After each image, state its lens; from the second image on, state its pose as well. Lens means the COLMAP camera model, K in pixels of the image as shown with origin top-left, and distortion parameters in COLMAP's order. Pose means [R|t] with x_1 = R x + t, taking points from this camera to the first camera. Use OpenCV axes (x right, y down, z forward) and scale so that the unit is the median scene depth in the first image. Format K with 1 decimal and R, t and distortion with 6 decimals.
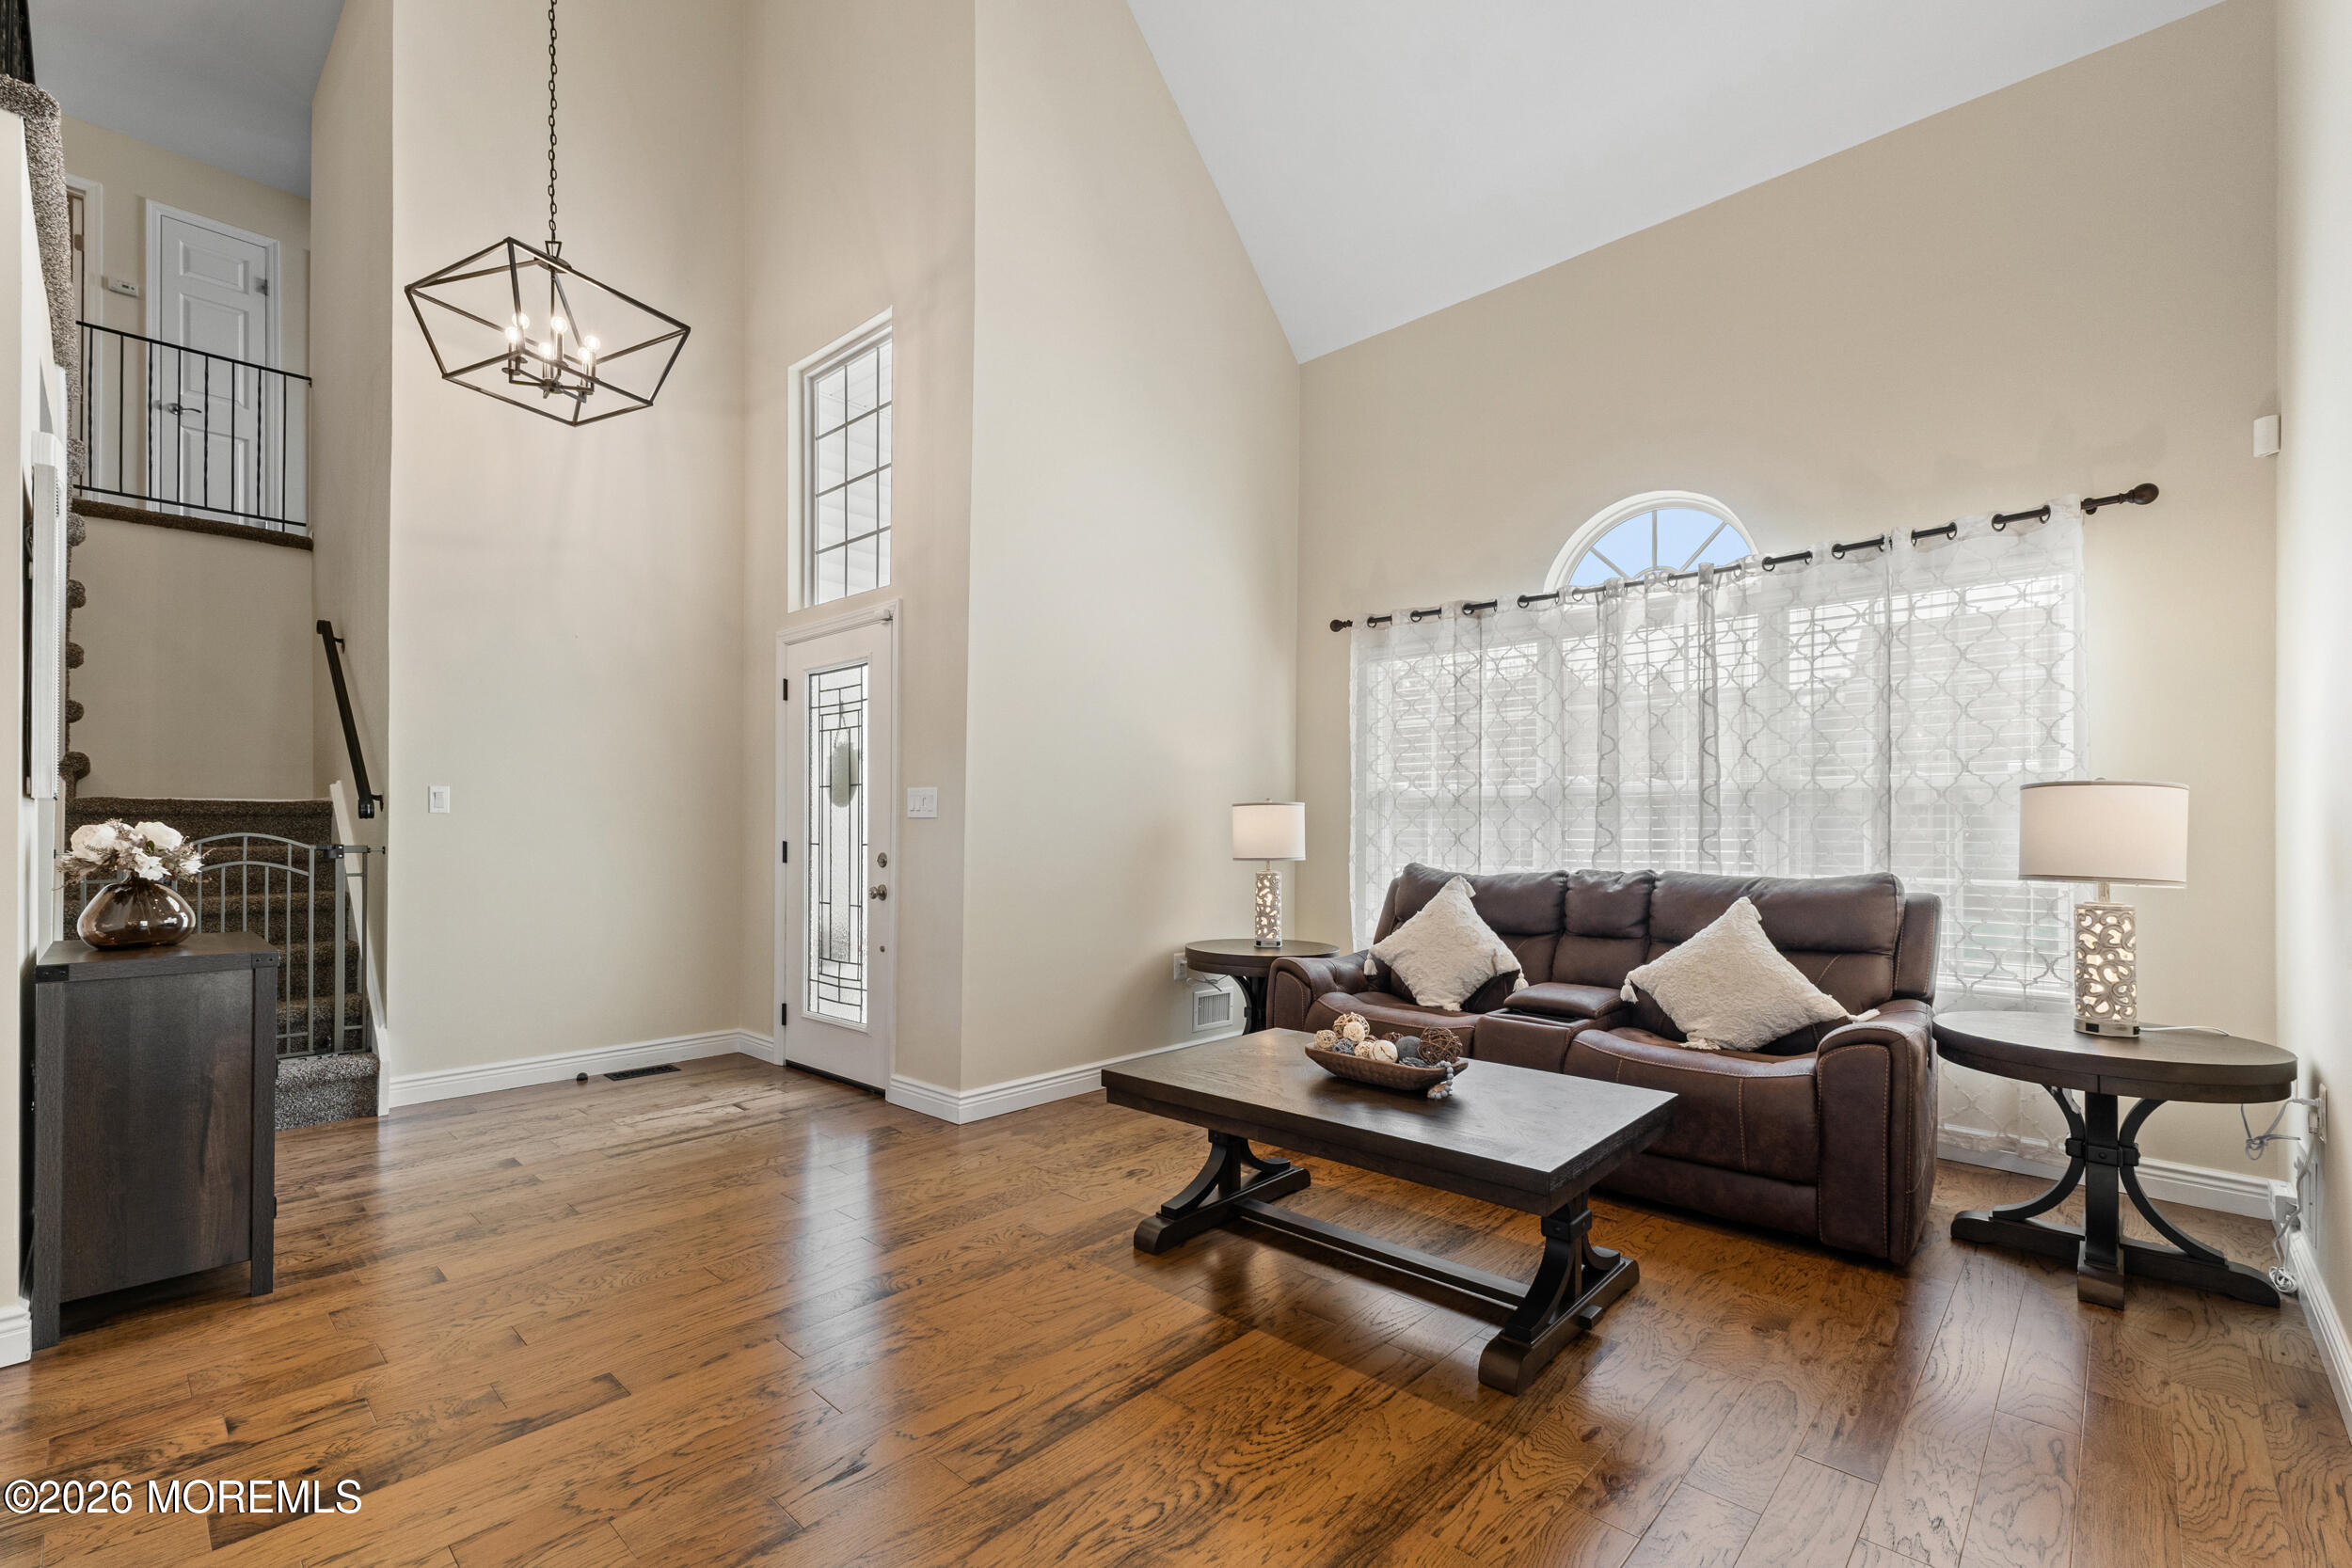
lens RADIAL K [[1035.0, 0, 1171.0], [0, 1035.0, 800.1], [0, 0, 1]] dist [0.006680, -0.000687]
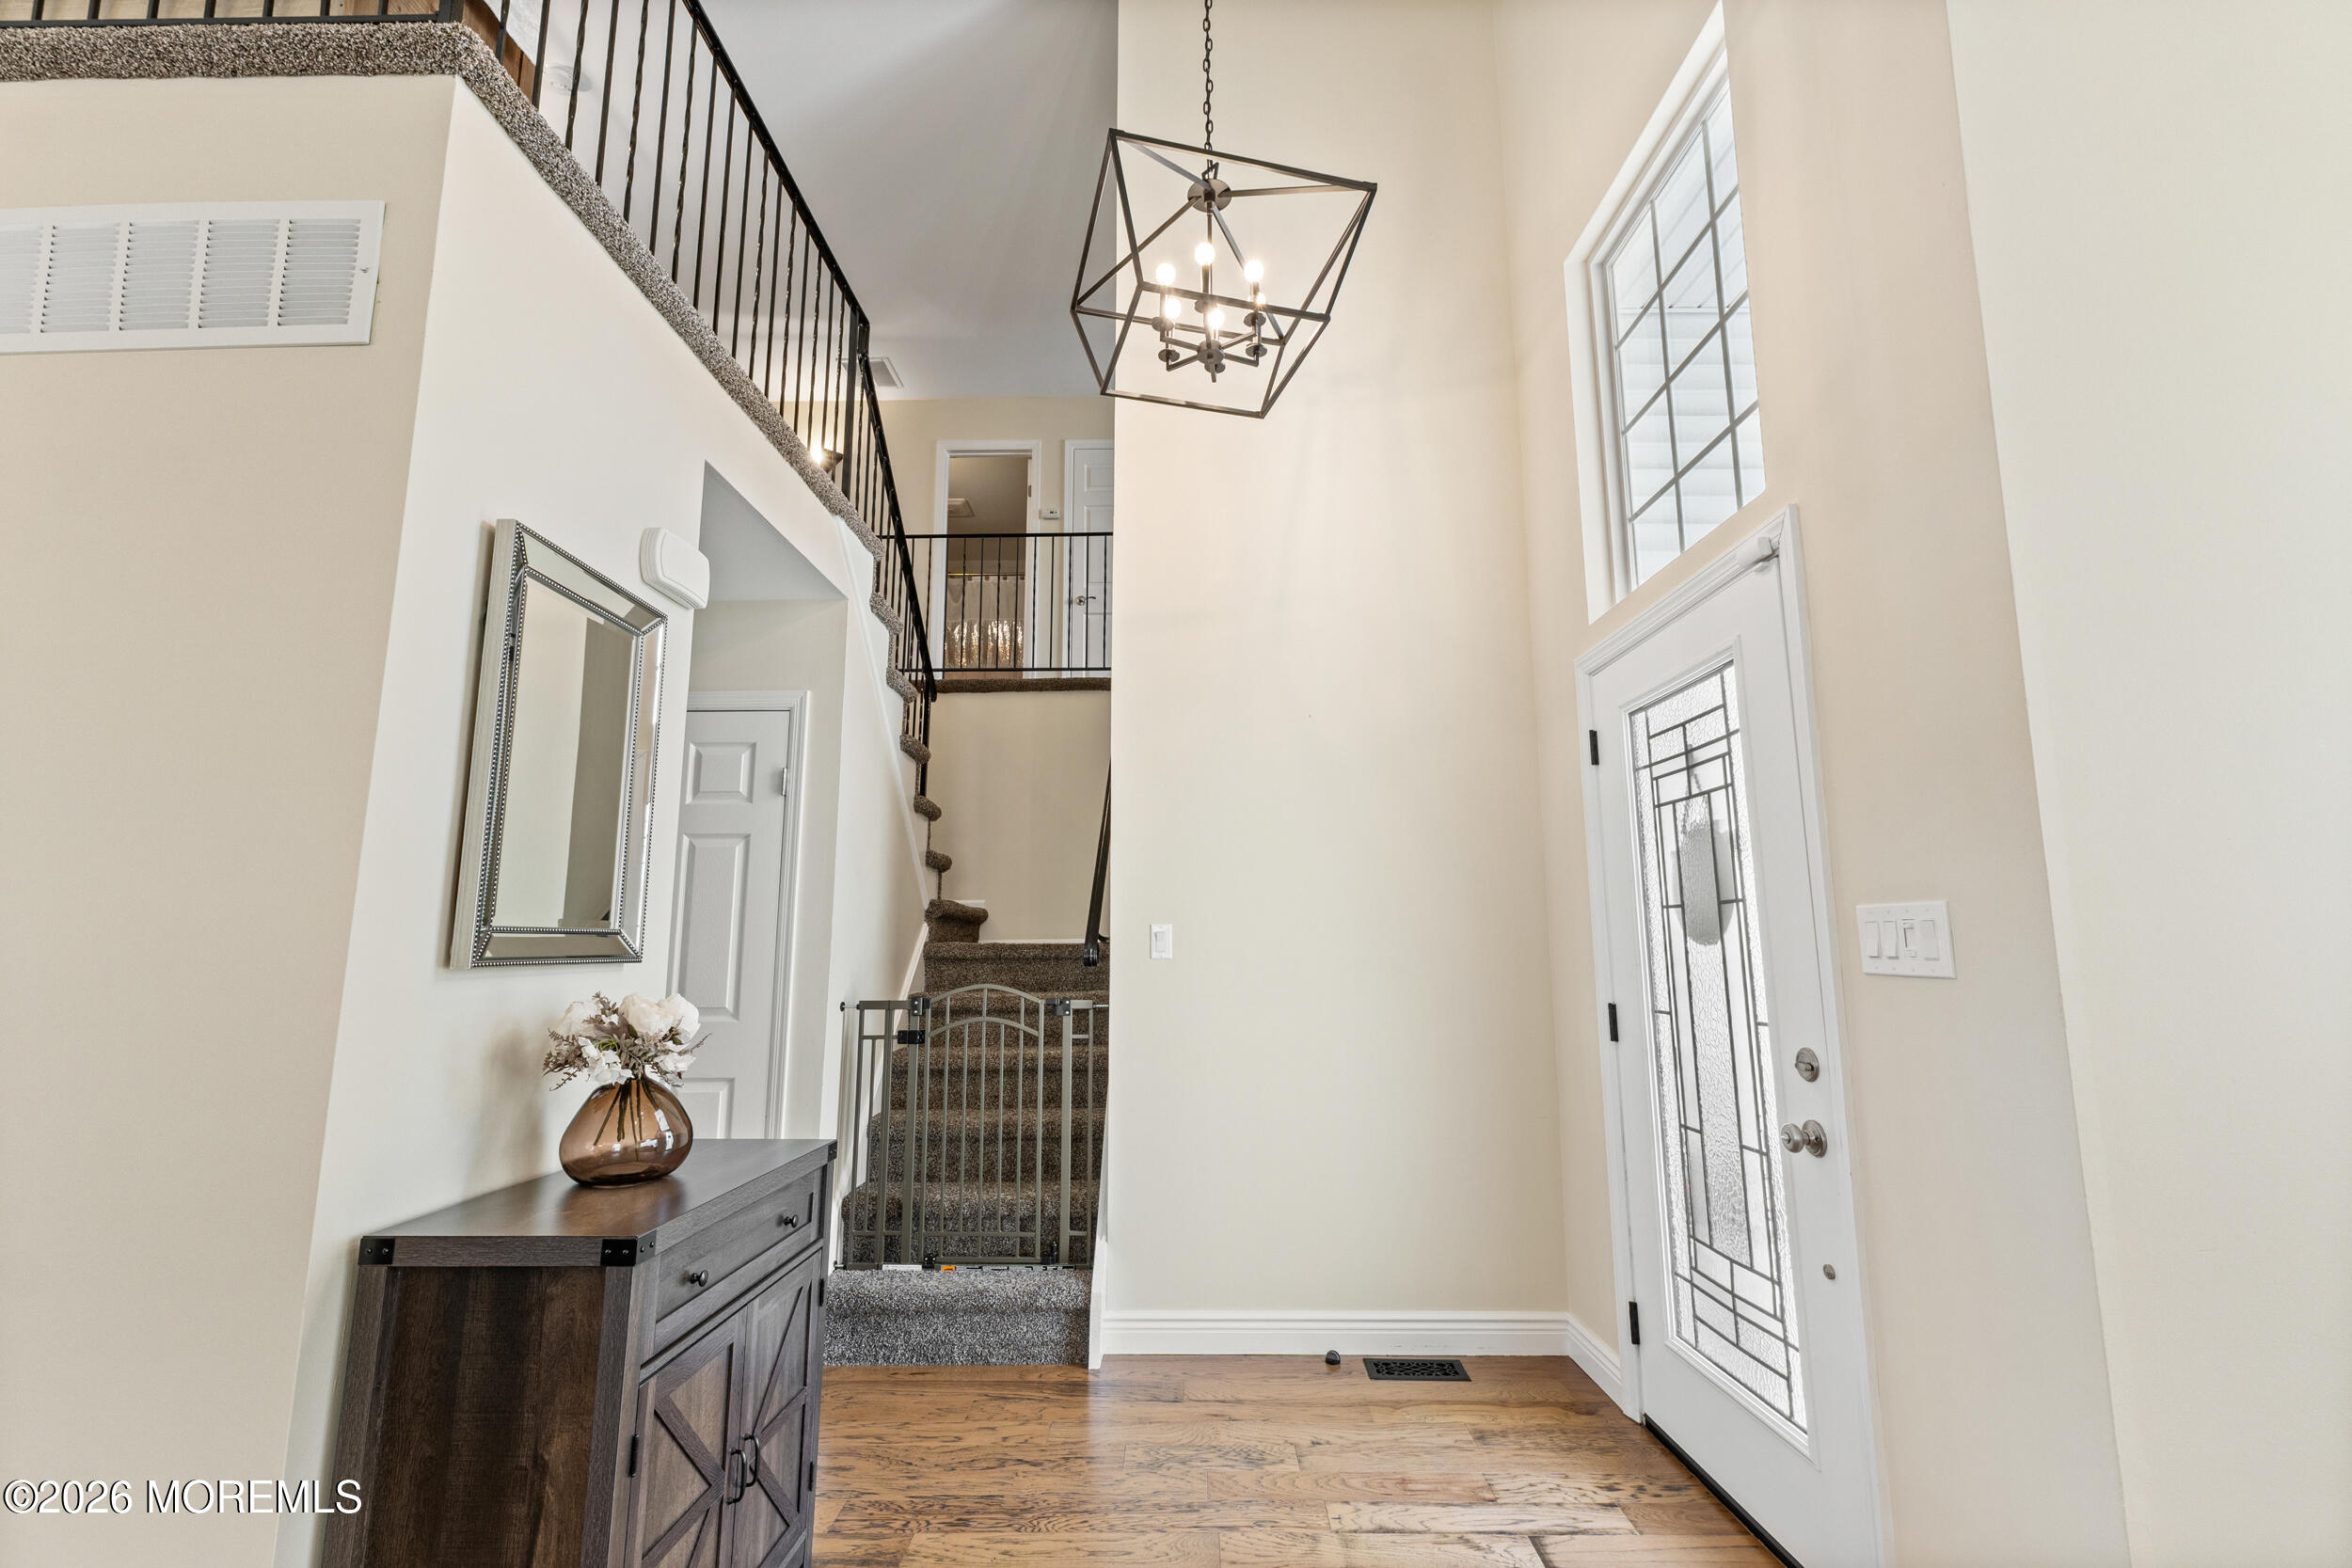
lens RADIAL K [[1035.0, 0, 1171.0], [0, 1035.0, 800.1], [0, 0, 1]] dist [0.006680, -0.000687]
pose [[0.689942, -0.109621, -0.715516, -0.129604], [0.026613, 0.991640, -0.126262, -0.007369], [0.723376, 0.068071, 0.687091, 0.465867]]
